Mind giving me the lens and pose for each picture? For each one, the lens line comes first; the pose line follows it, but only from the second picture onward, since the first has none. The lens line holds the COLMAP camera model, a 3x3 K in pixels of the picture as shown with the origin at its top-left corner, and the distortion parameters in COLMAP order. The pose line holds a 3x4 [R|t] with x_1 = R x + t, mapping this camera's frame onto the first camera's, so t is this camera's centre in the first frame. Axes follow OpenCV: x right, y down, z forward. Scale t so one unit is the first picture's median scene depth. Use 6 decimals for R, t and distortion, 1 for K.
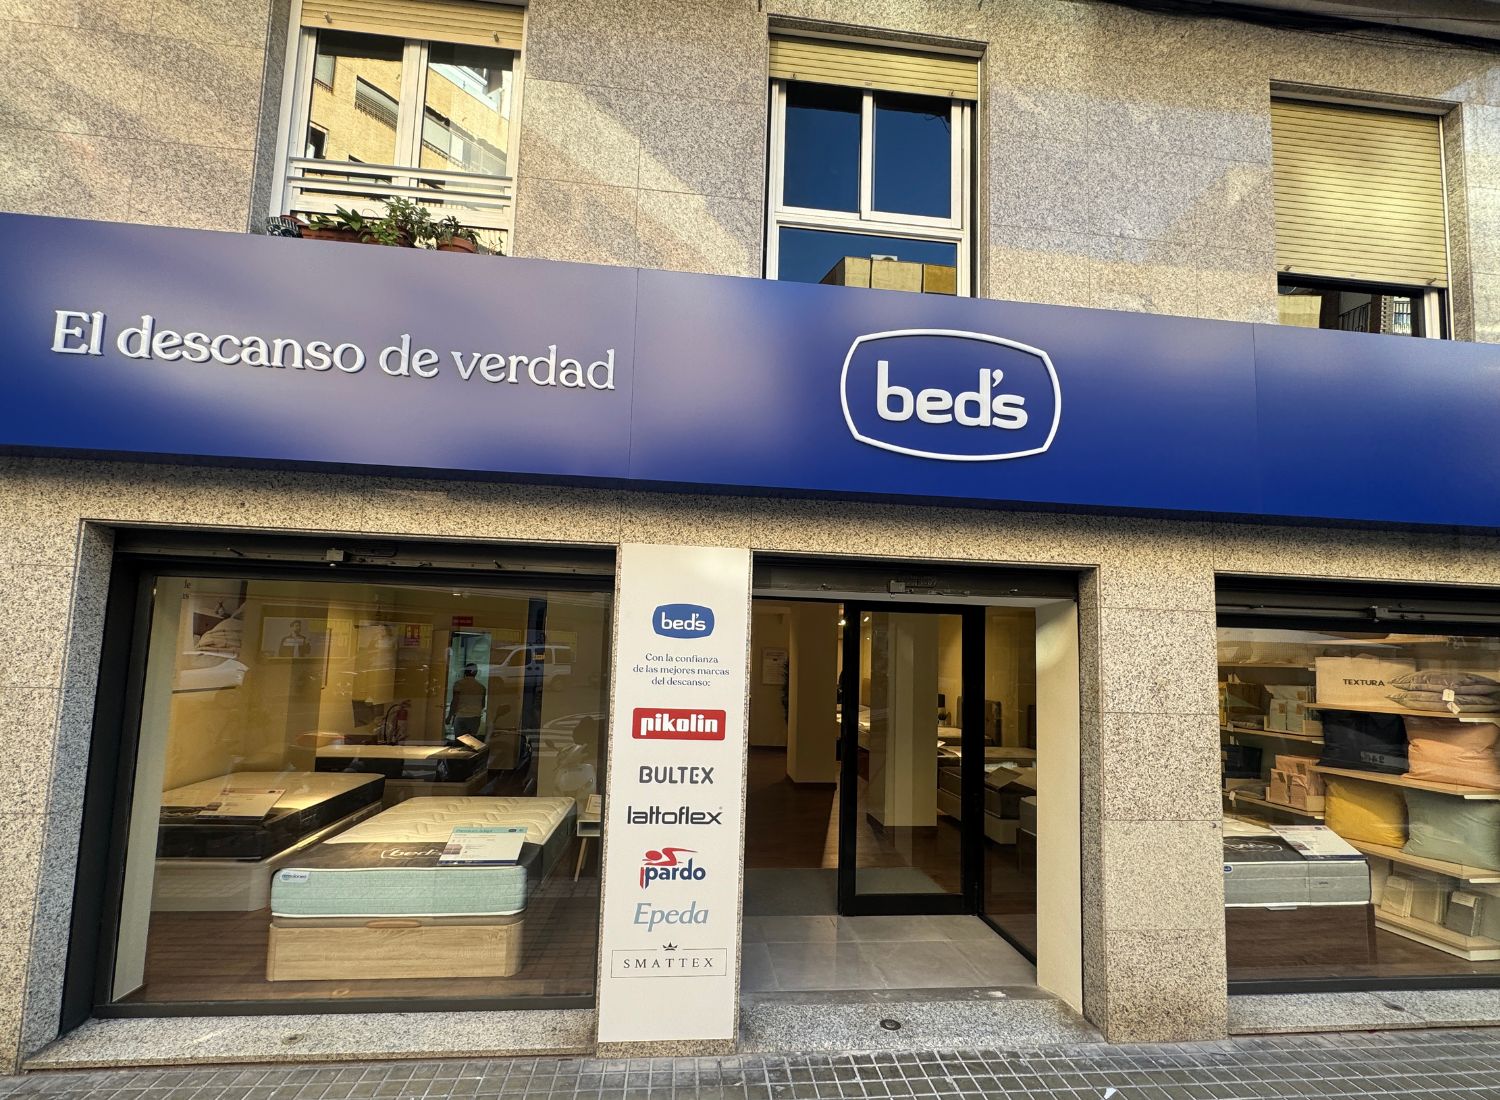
lens RADIAL K [[632.4, 0, 749.0], [0, 632.4, 600.9], [0, 0, 1]] dist [-0.000958, -0.000573]
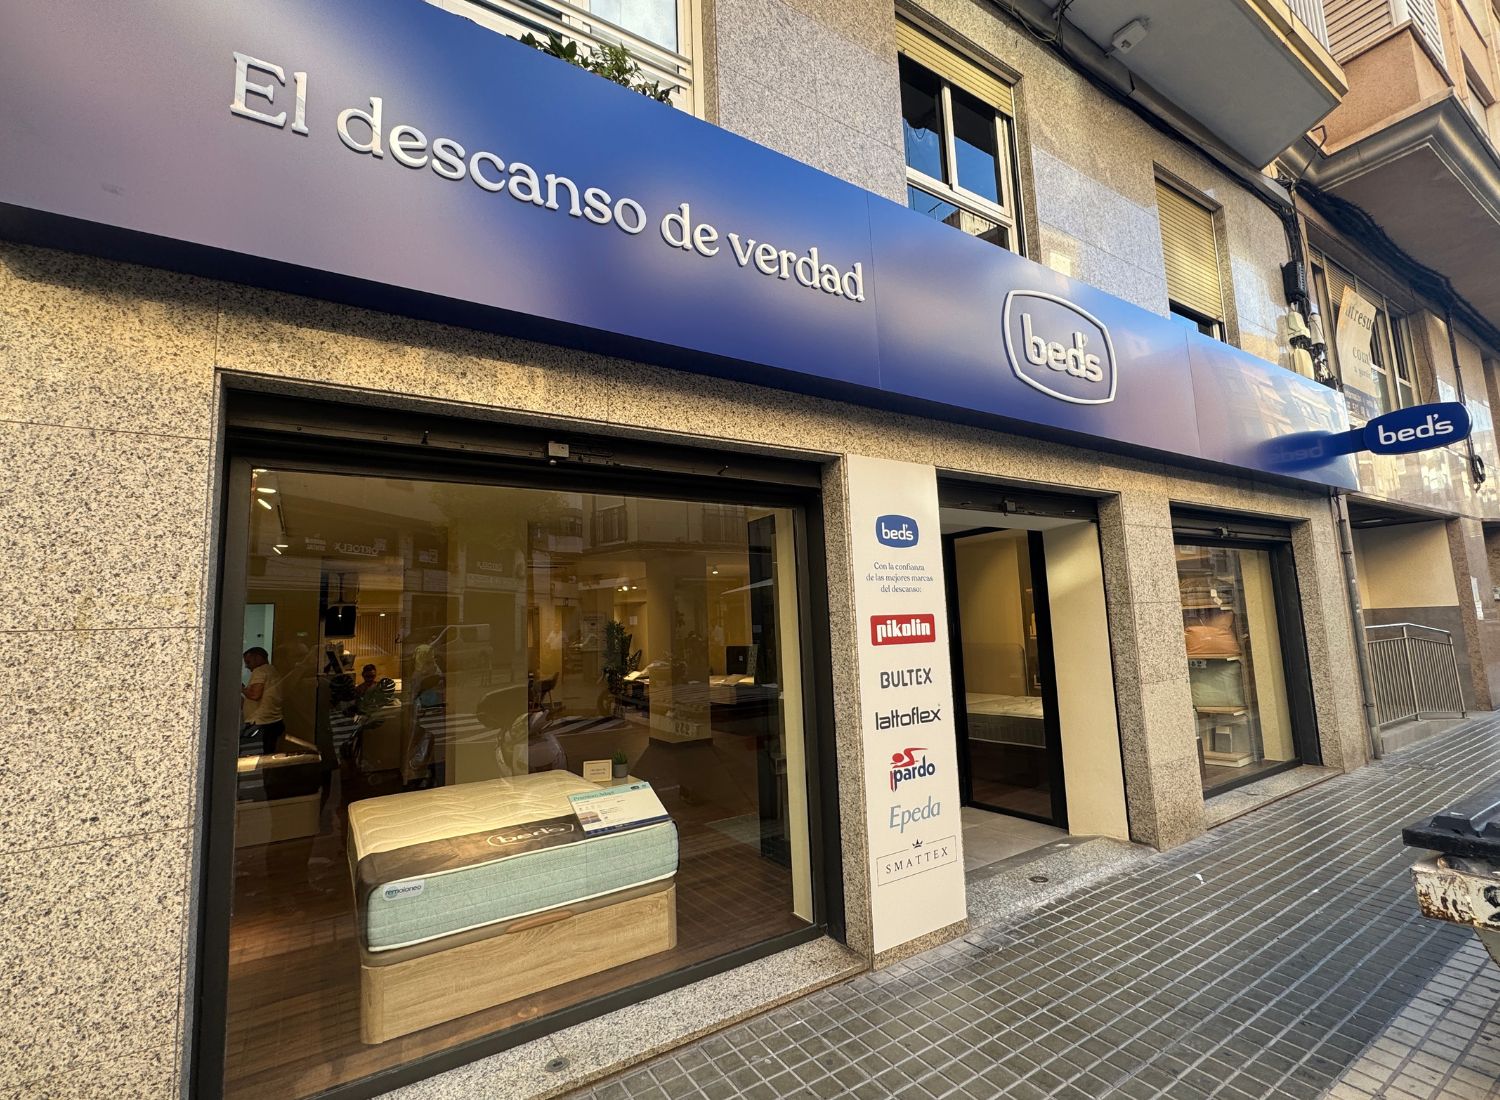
lens RADIAL K [[663.7, 0, 750.0], [0, 663.7, 550.0], [0, 0, 1]] dist [-0.001456, -0.000057]
pose [[0.890851, -0.012630, 0.454121, -0.838240], [0.029516, 0.999111, -0.030116, 0.090738], [-0.453336, 0.040233, 0.890431, 0.137351]]
